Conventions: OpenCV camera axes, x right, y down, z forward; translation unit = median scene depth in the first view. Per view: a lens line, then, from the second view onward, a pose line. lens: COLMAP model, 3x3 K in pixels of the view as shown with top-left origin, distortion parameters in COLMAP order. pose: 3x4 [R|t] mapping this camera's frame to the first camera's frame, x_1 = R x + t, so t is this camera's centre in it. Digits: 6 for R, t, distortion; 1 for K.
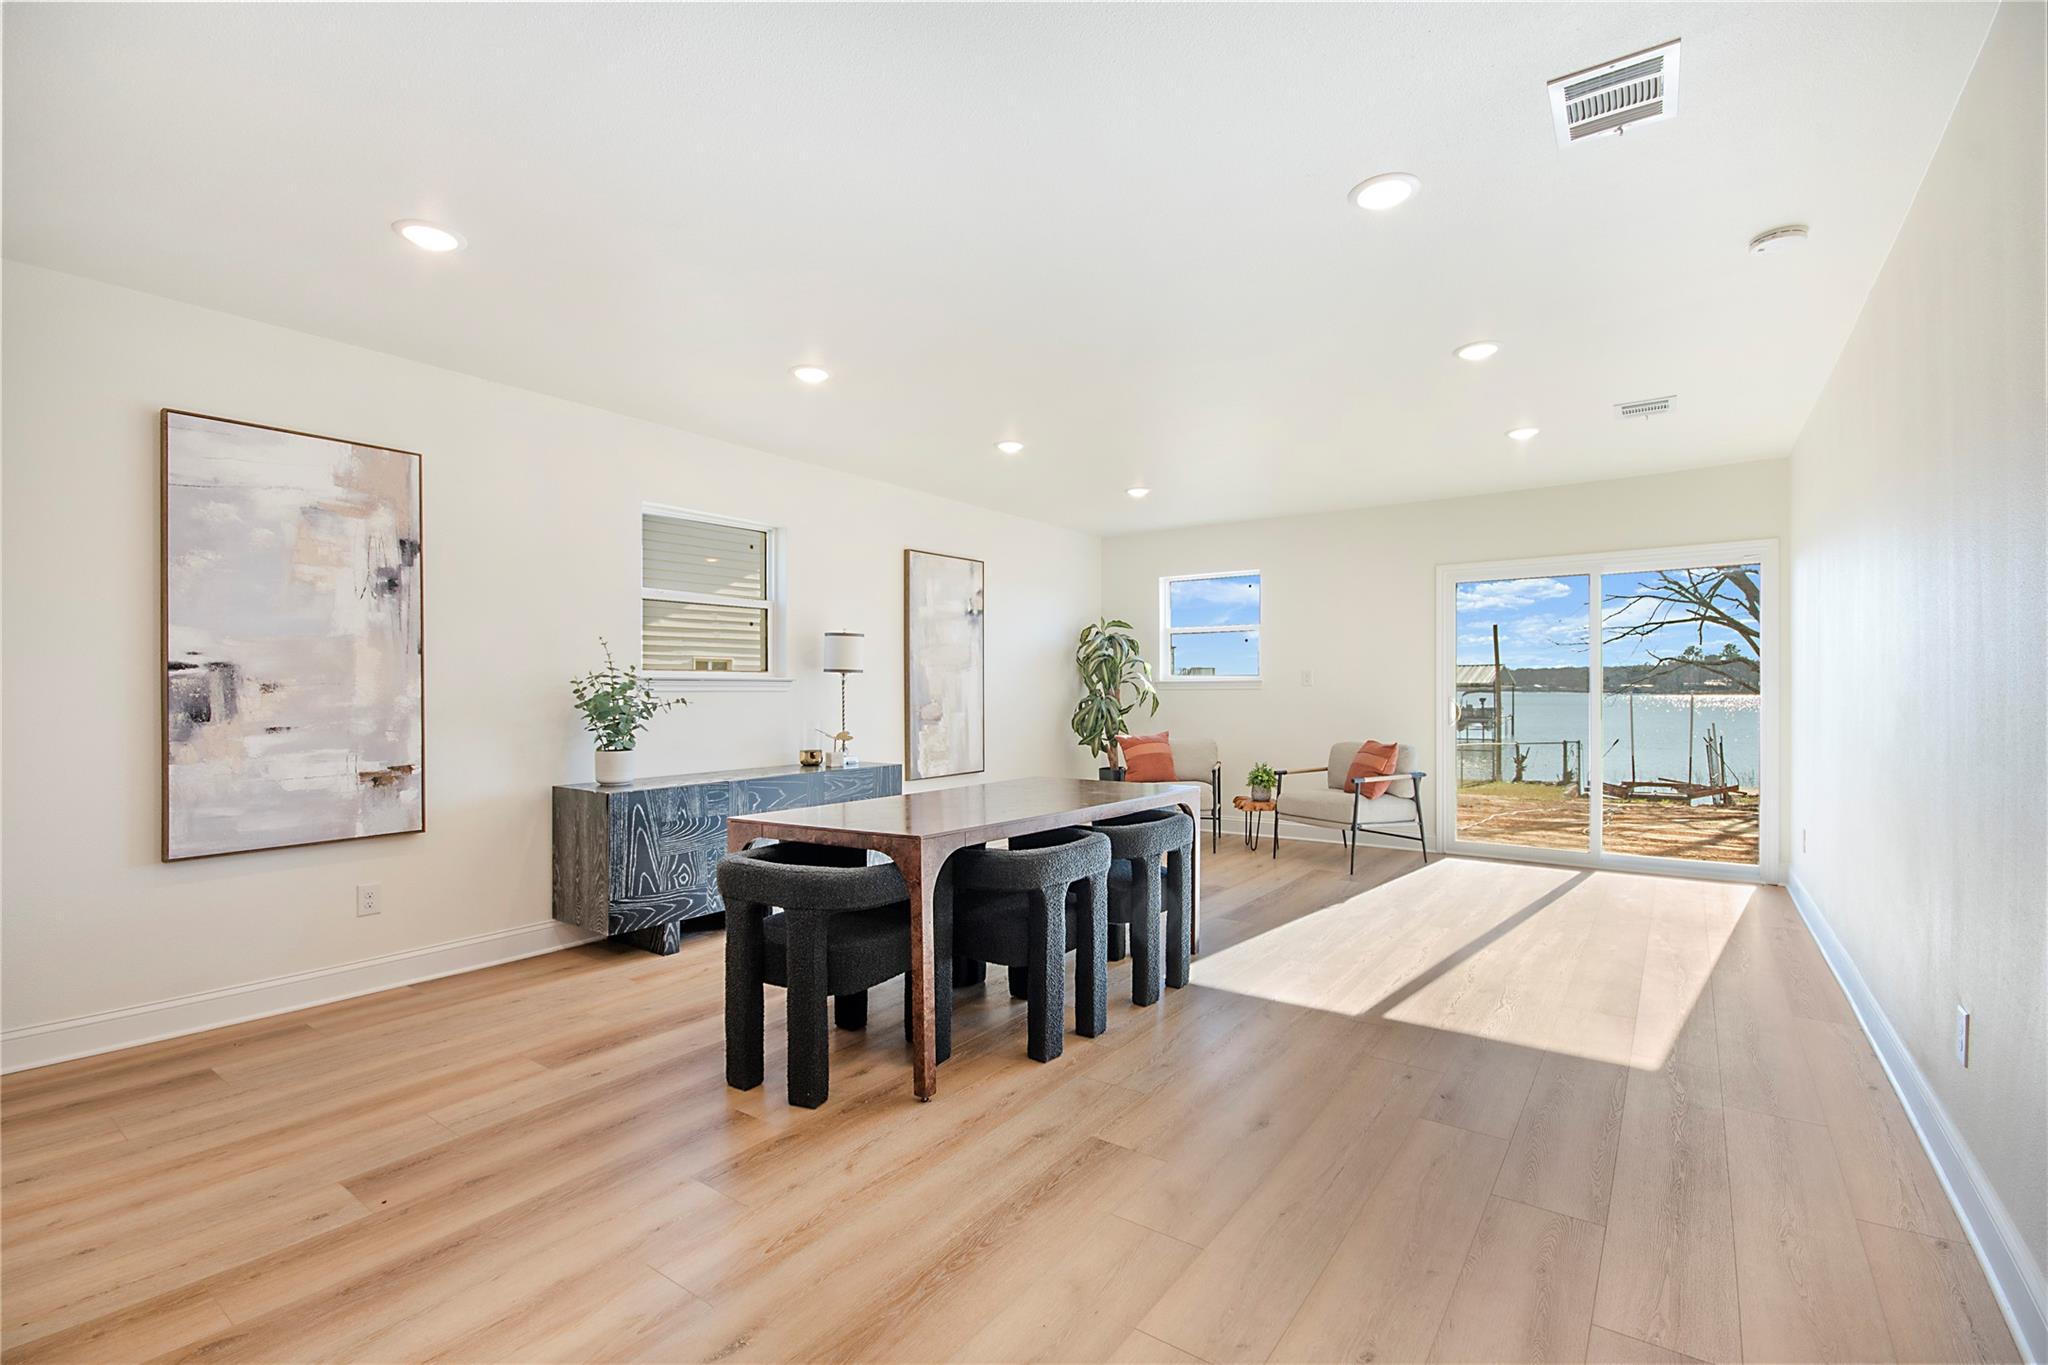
lens RADIAL K [[903.3, 0, 1028.5], [0, 903.3, 695.1], [0, 0, 1]] dist [-0.000065, -0.000173]
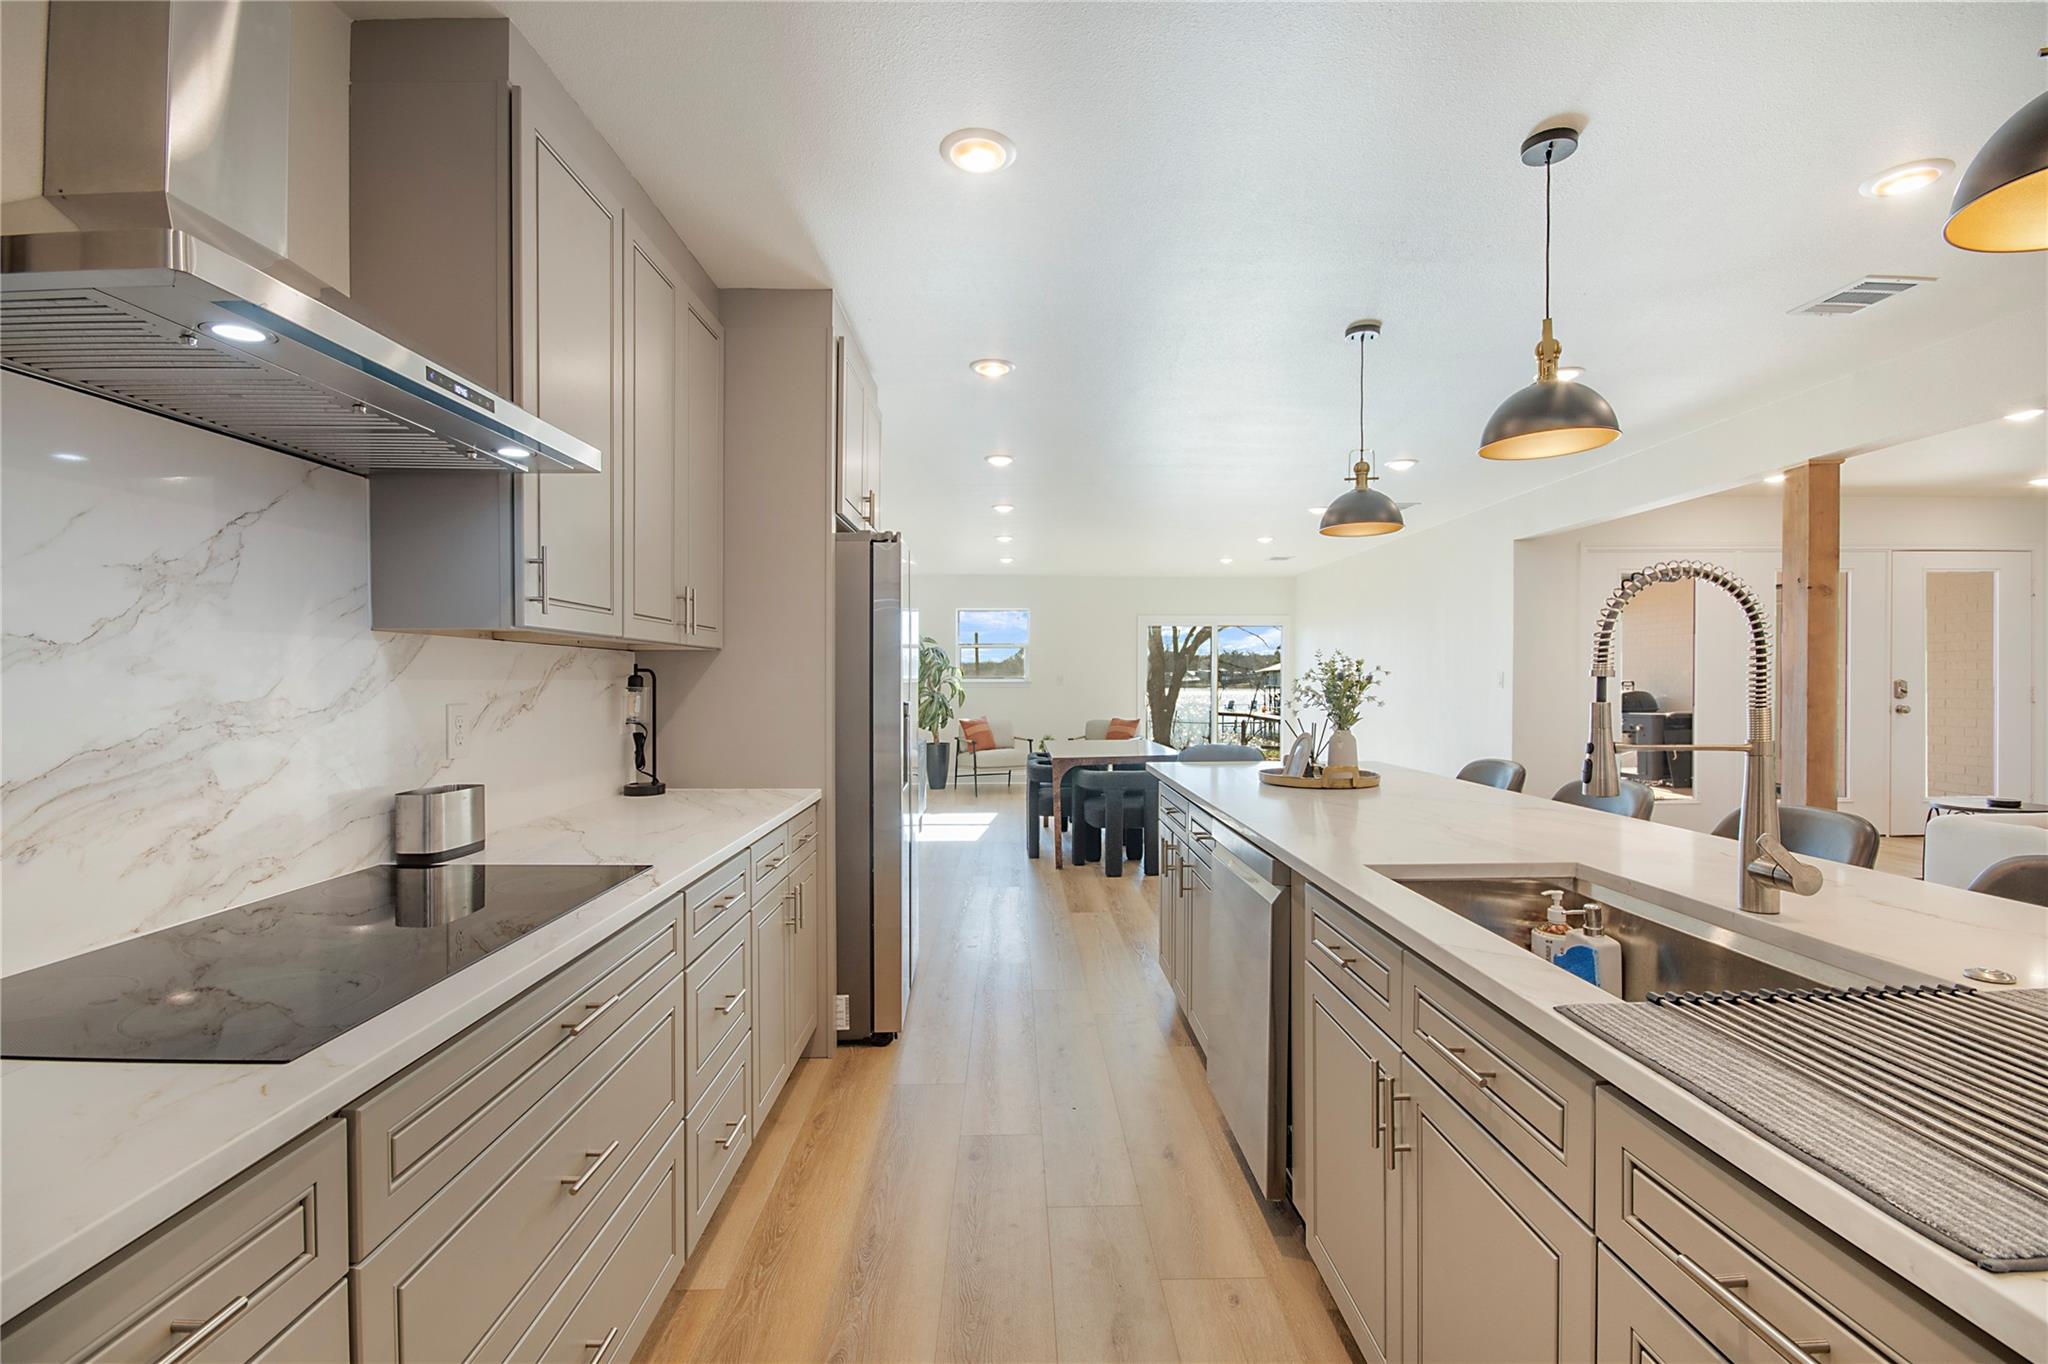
lens RADIAL K [[903.3, 0, 1028.5], [0, 903.3, 694.6], [0, 0, 1]] dist [-0.000065, -0.000173]
pose [[0.797483, -0.005826, 0.603313, -0.849834], [0.000832, 0.999963, 0.008557, -0.008236], [-0.603340, -0.006322, 0.797459, -0.274358]]
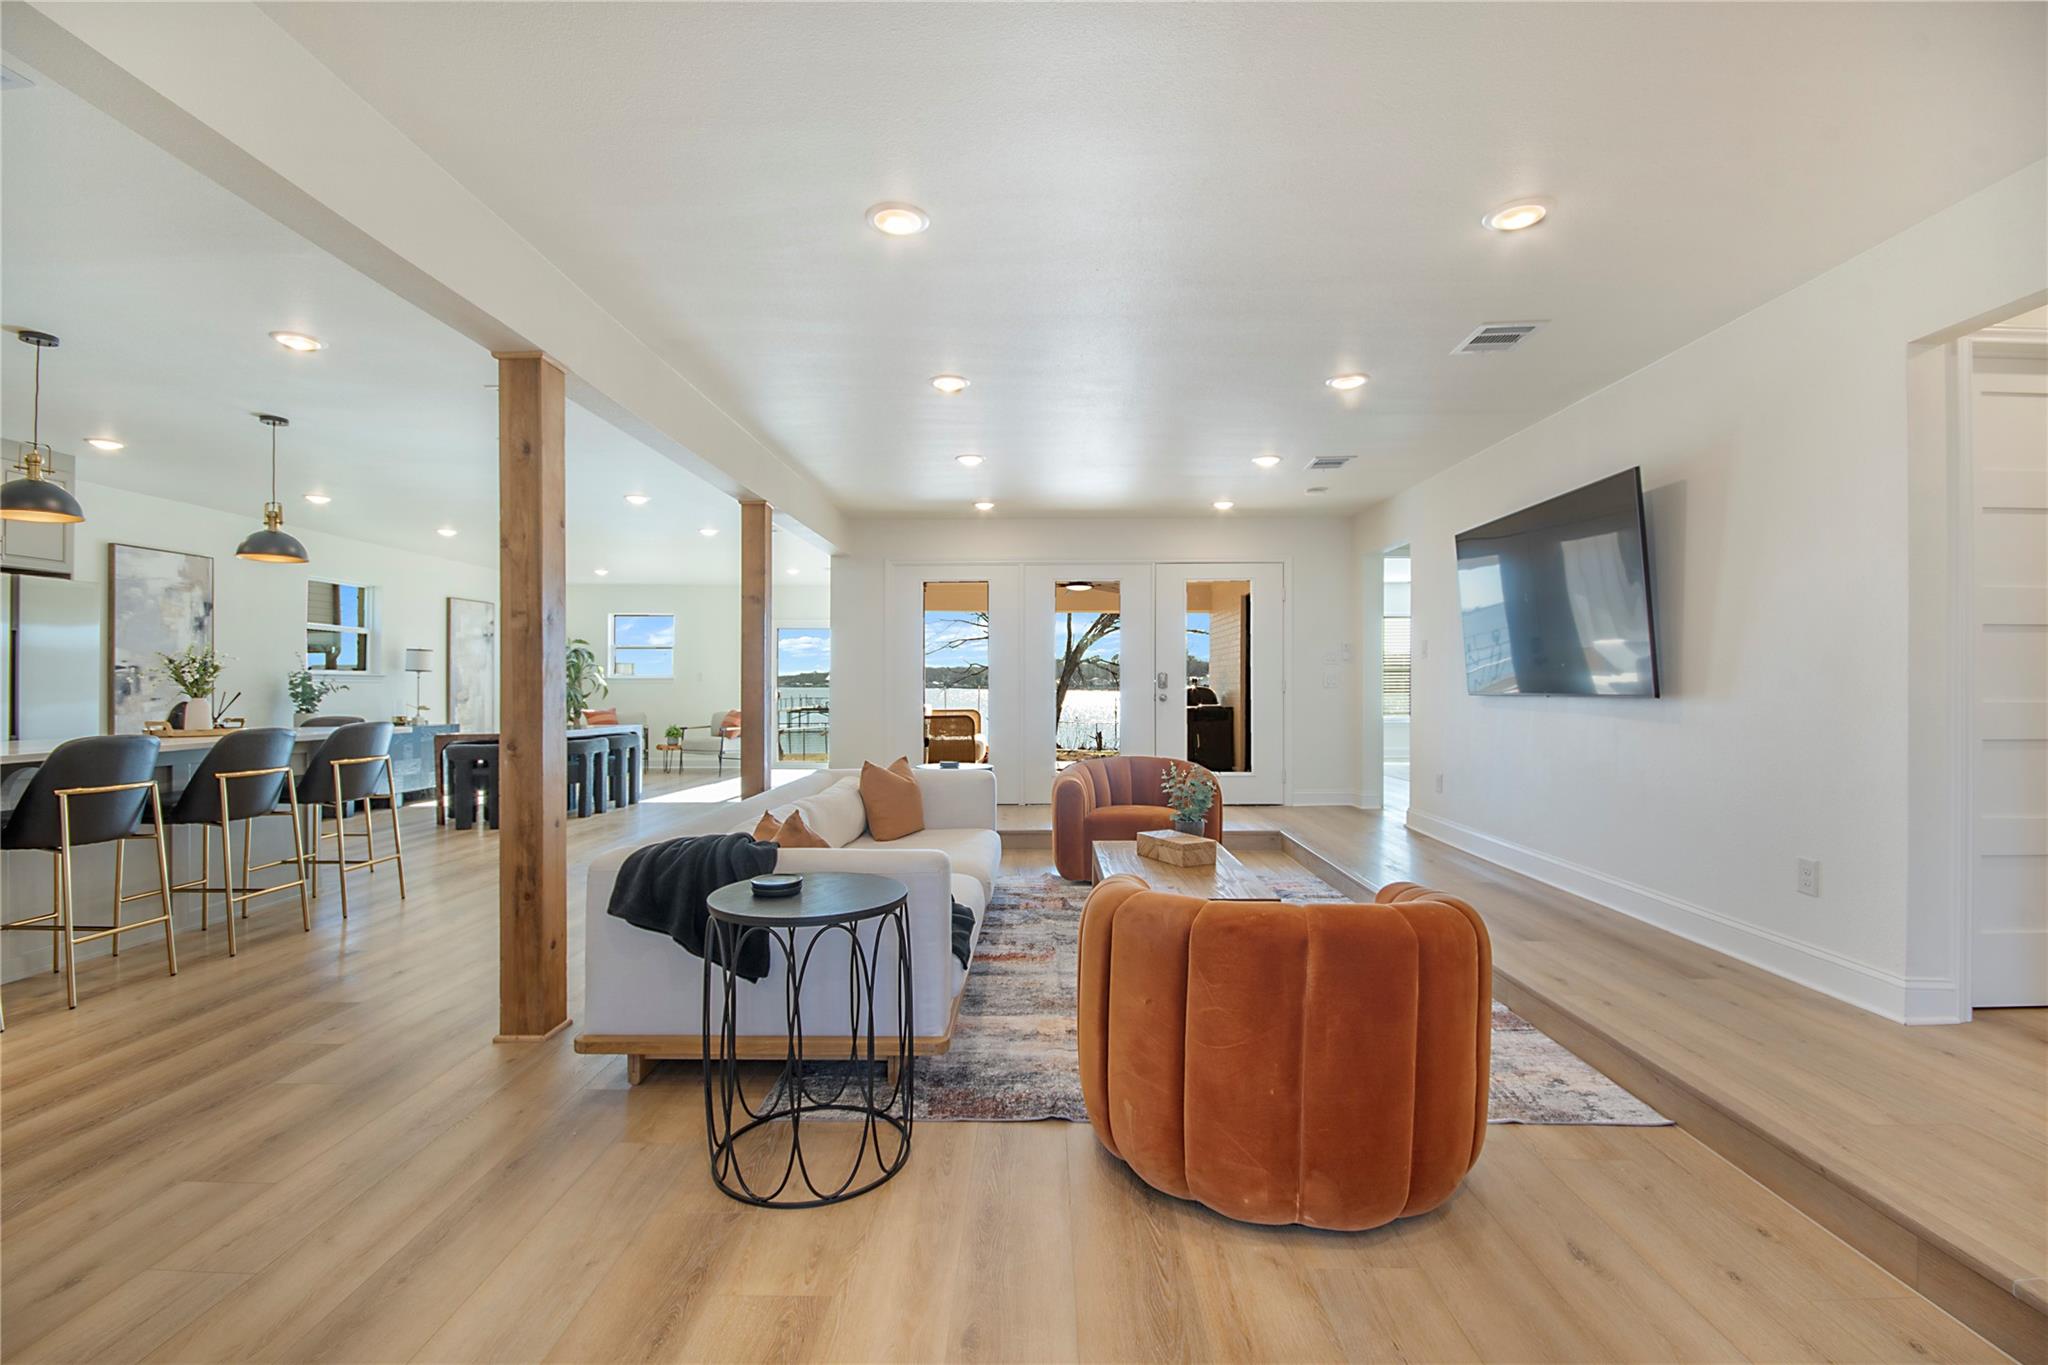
lens RADIAL K [[894.5, 0, 1036.8], [0, 894.5, 685.0], [0, 0, 1]] dist [0.013259, -0.014434]
pose [[0.808628, 0.005538, 0.588295, -0.245338], [-0.001521, 0.999972, -0.007322, 0.010679], [-0.588319, 0.005026, 0.808613, -1.033221]]
